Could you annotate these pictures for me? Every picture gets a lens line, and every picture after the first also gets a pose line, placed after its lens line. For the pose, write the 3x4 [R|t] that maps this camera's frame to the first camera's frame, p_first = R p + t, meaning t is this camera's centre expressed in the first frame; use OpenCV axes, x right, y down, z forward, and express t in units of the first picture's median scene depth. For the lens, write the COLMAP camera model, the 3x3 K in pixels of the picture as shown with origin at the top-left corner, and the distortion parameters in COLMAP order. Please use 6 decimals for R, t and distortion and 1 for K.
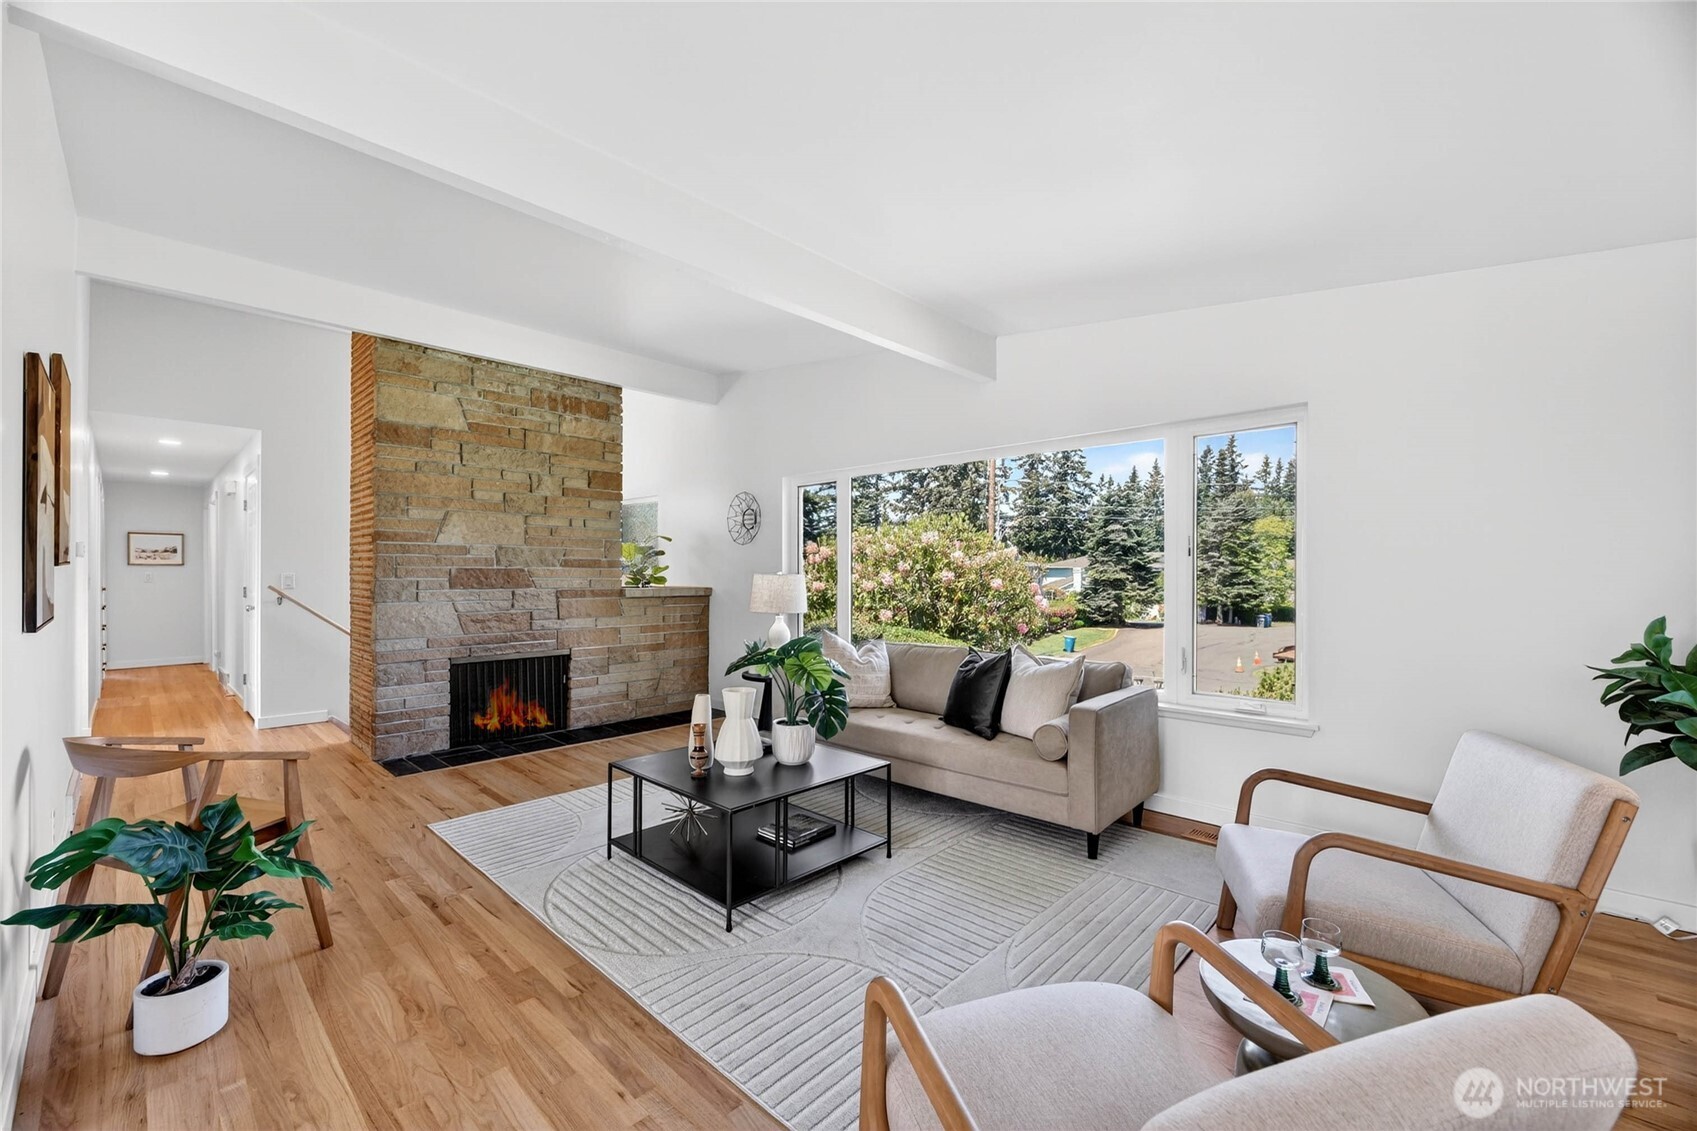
lens RADIAL K [[684.5, 0, 841.9], [0, 684.5, 574.4], [0, 0, 1]] dist [-0.002666, 0.000808]
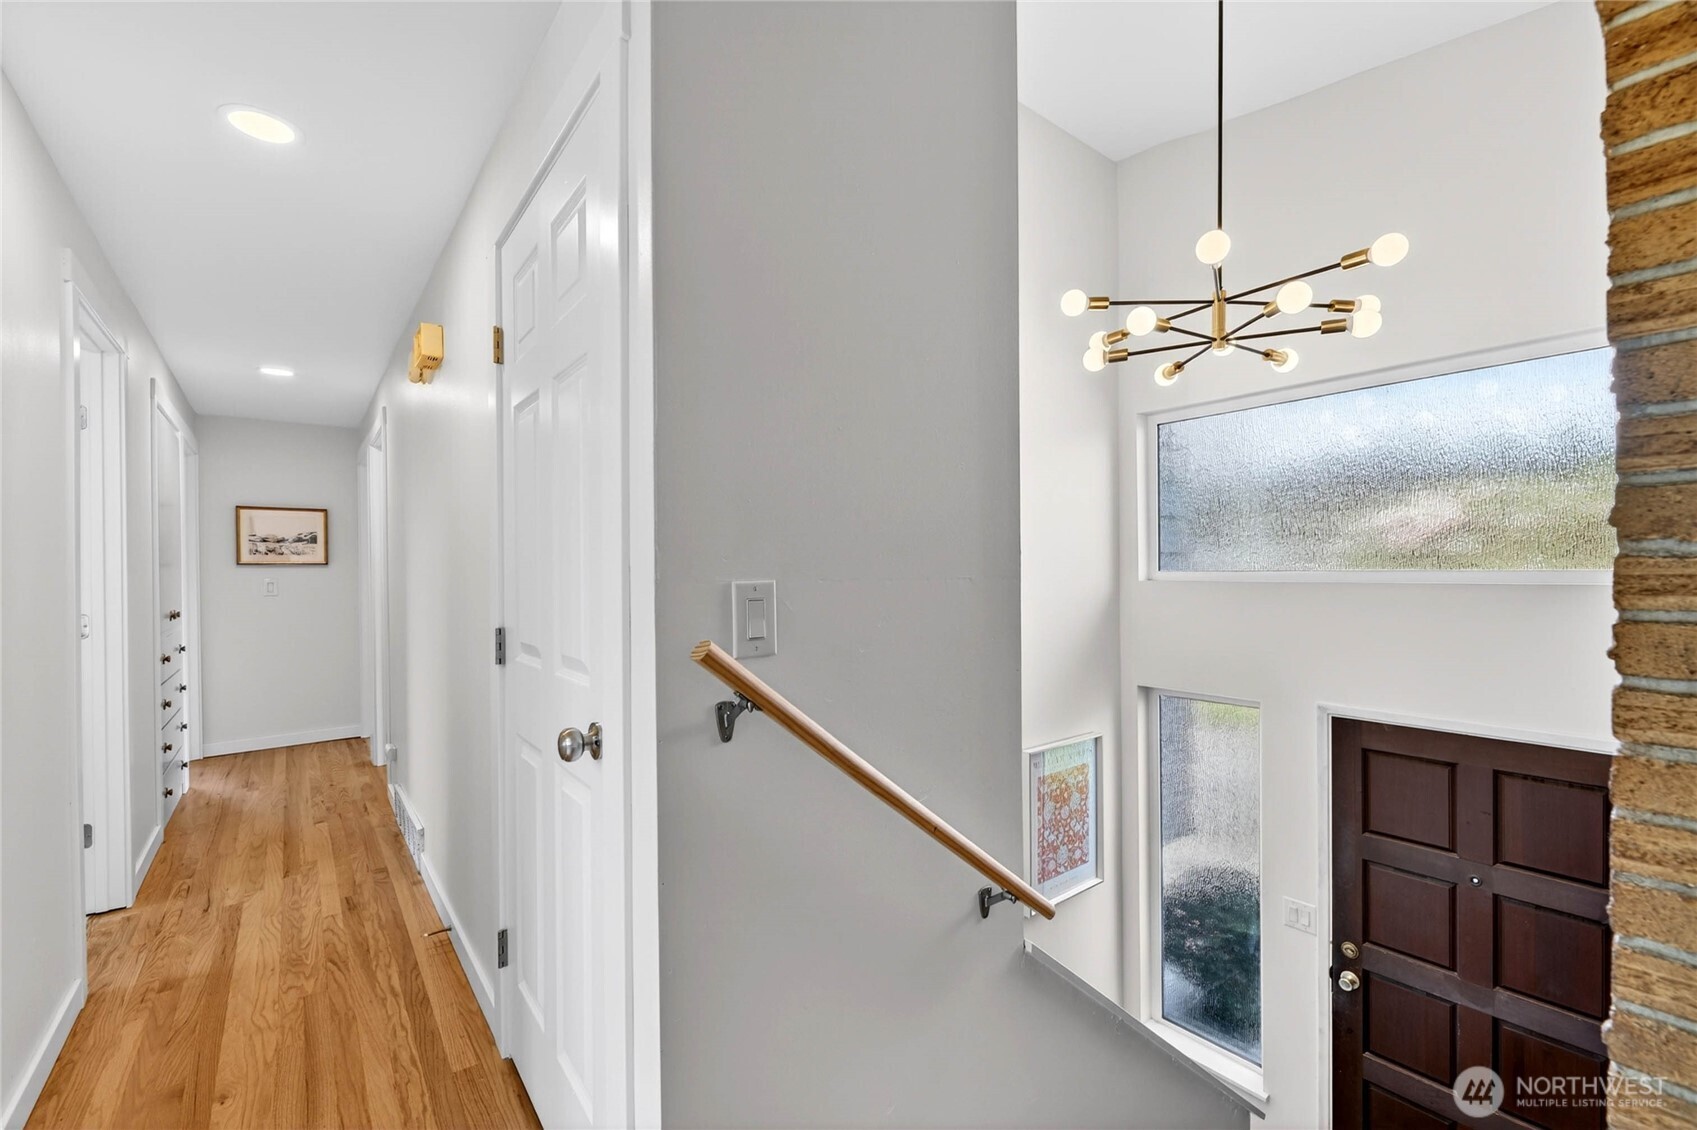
lens RADIAL K [[684.5, 0, 842.5], [0, 684.5, 566.9], [0, 0, 1]] dist [-0.002666, 0.000808]
pose [[0.991655, -0.010923, -0.128454, -0.472157], [0.009906, 0.999914, -0.008550, -0.002313], [0.128536, 0.007206, 0.991679, 0.498486]]
